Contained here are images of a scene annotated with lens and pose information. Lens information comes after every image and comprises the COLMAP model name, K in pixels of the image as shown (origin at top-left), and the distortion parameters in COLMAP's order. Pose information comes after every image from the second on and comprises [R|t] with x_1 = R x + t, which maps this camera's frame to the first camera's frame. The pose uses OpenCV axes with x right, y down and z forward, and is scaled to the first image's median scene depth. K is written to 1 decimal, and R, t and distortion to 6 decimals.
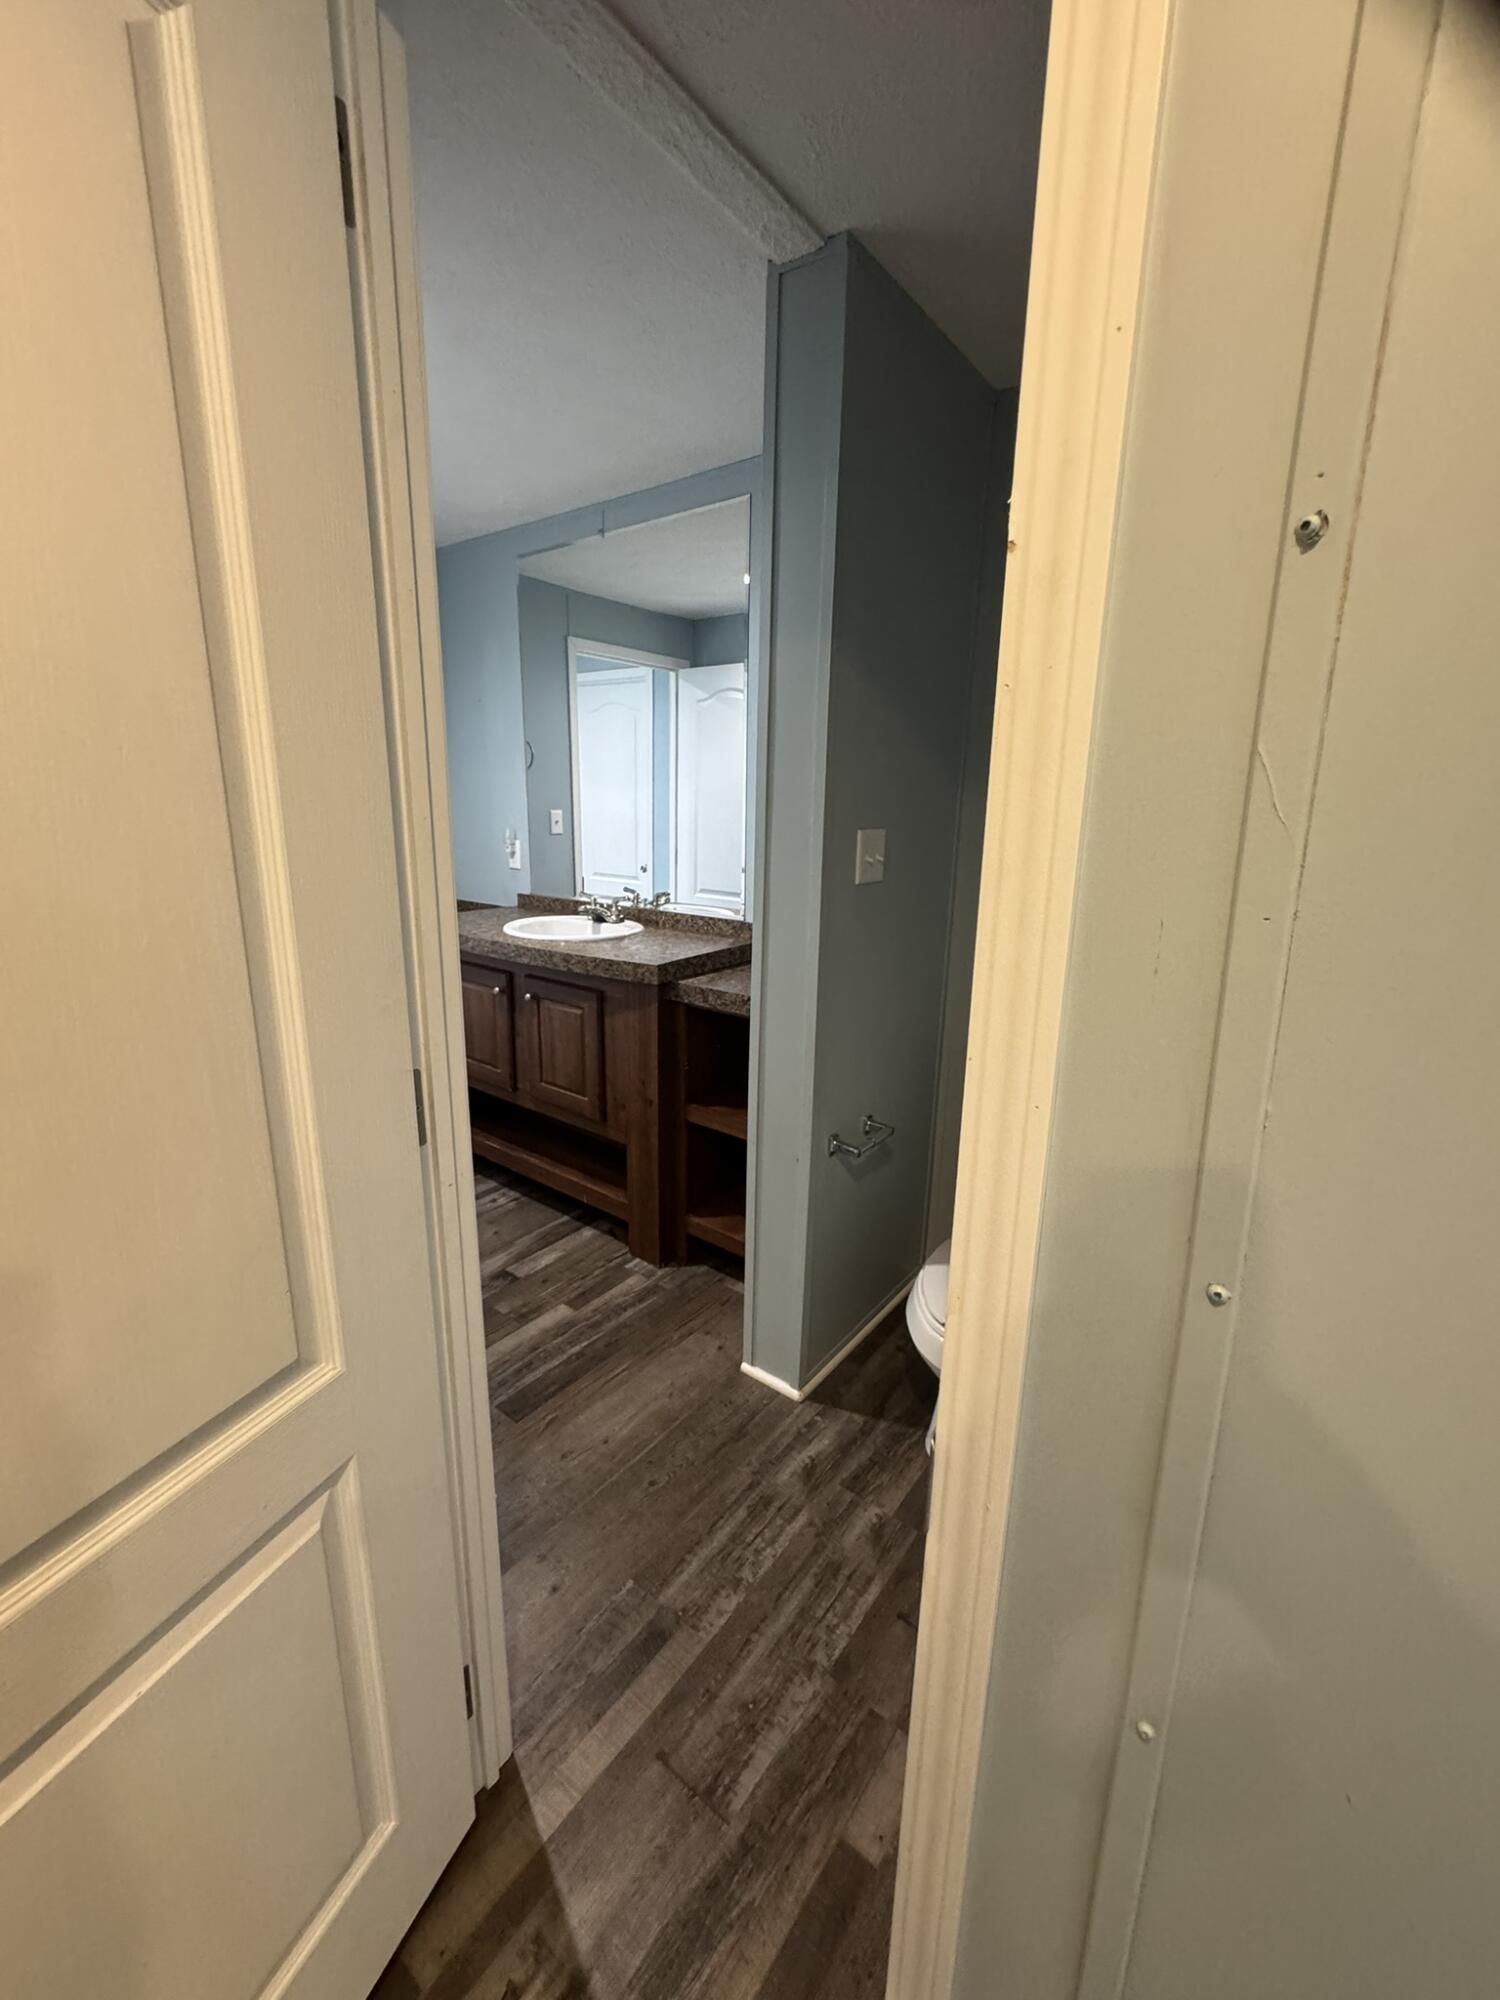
lens RADIAL K [[809.8, 0, 758.9], [0, 809.8, 999.2], [0, 0, 1]] dist [-0.001441, 0.000657]
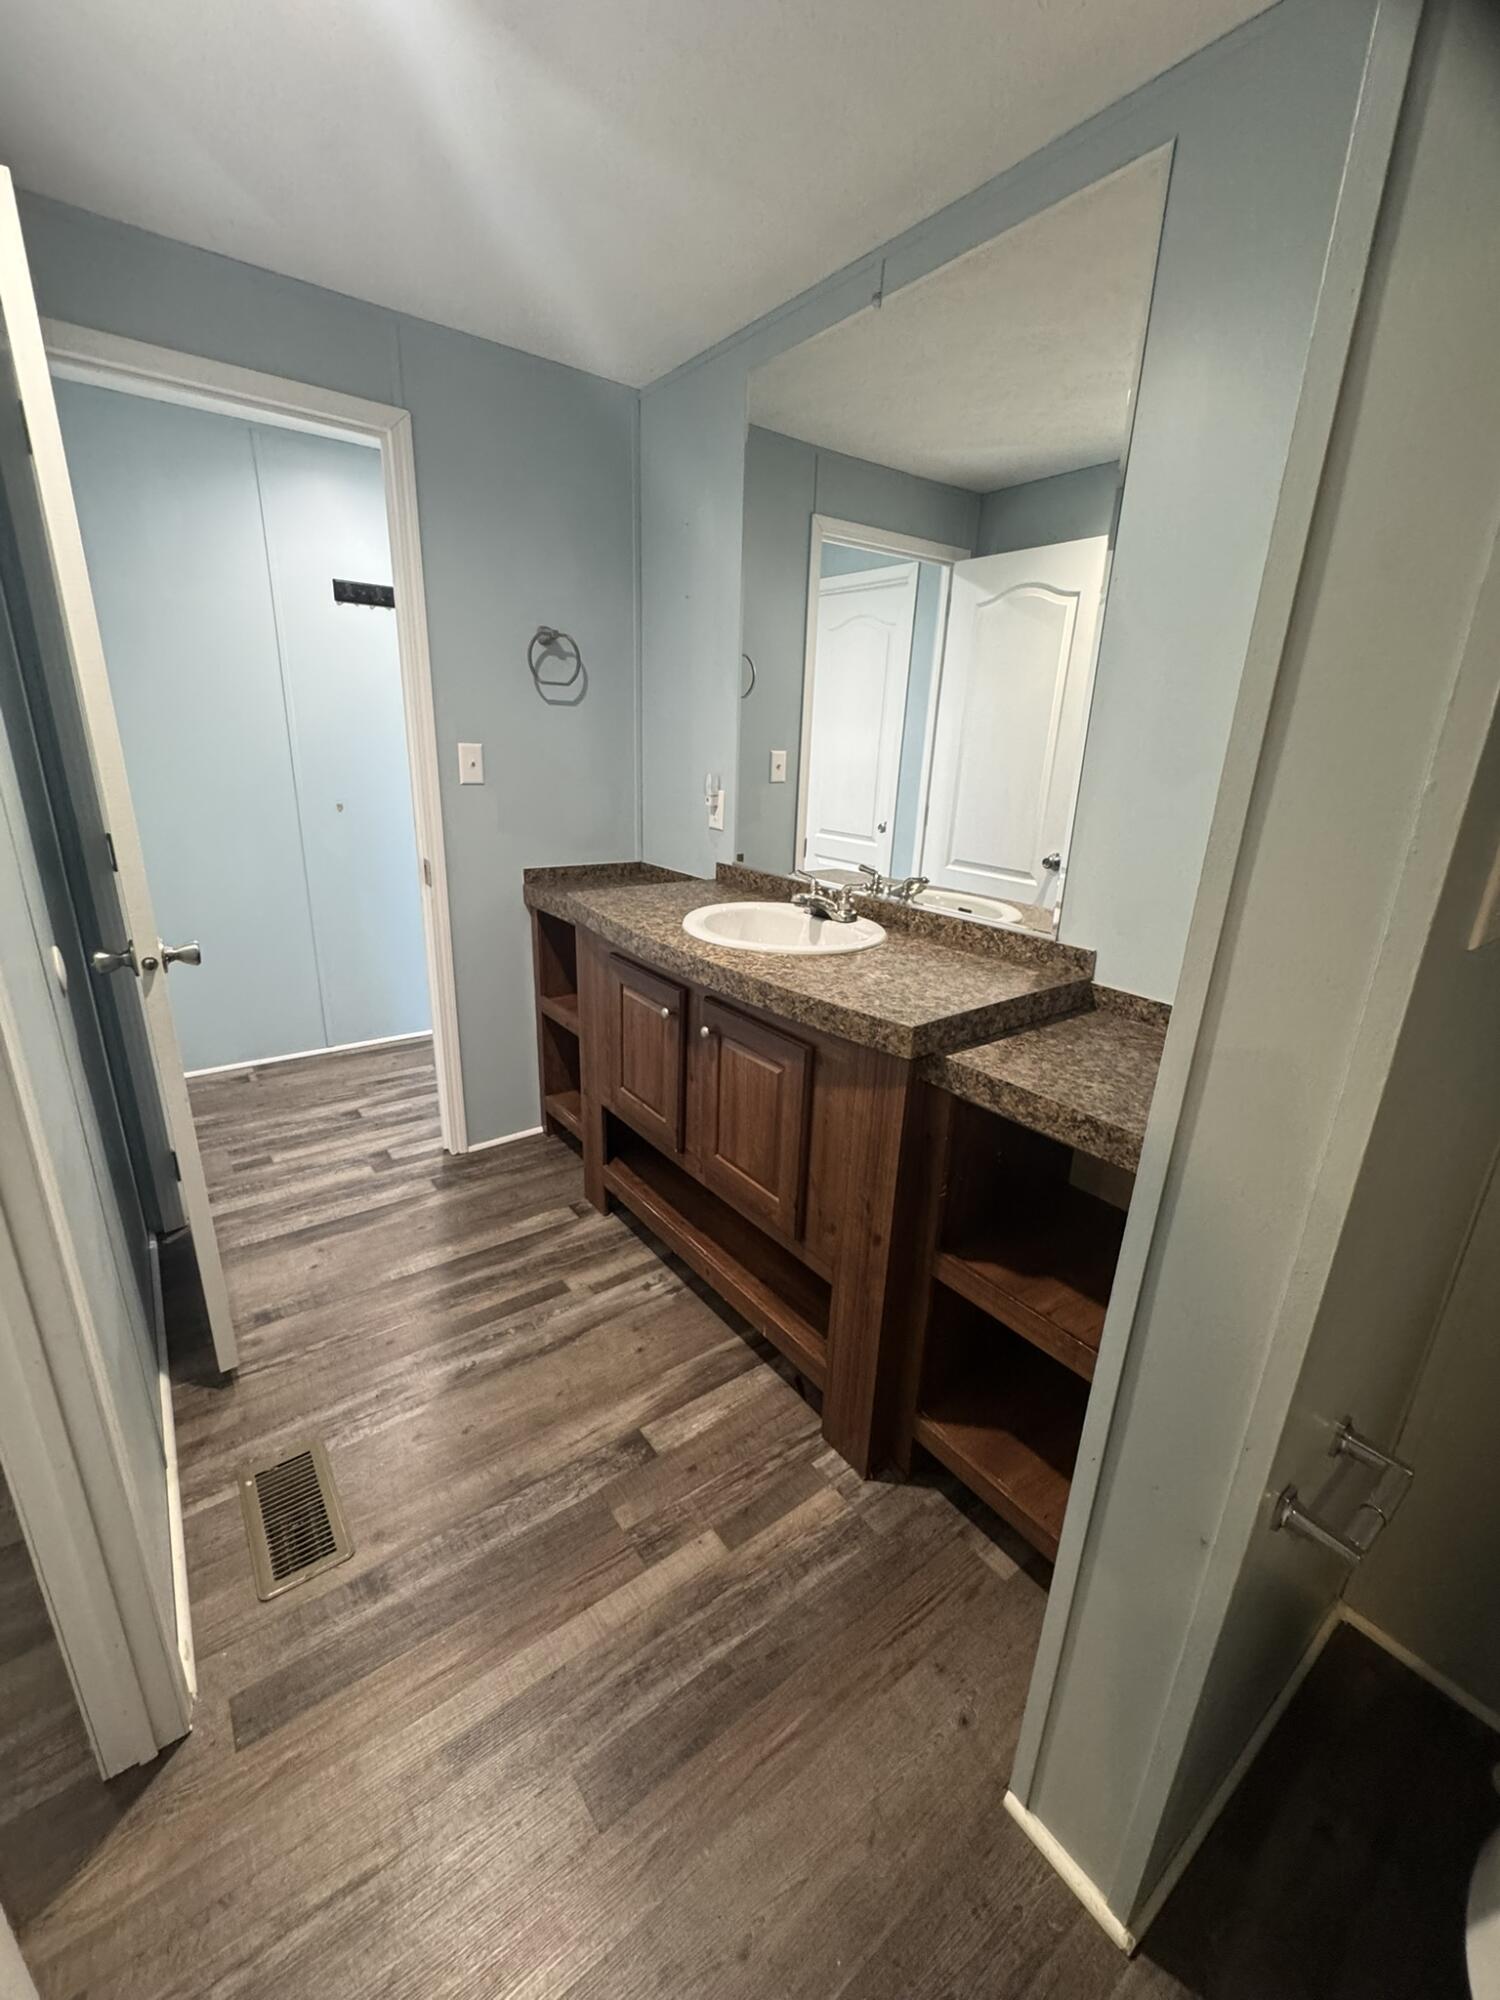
lens RADIAL K [[809.8, 0, 756.9], [0, 809.8, 995.3], [0, 0, 1]] dist [-0.001441, 0.000657]
pose [[0.961333, 0.096661, -0.257869, -0.075753], [-0.081202, 0.994239, 0.069963, -0.083355], [0.263146, -0.046318, 0.963644, 0.371795]]
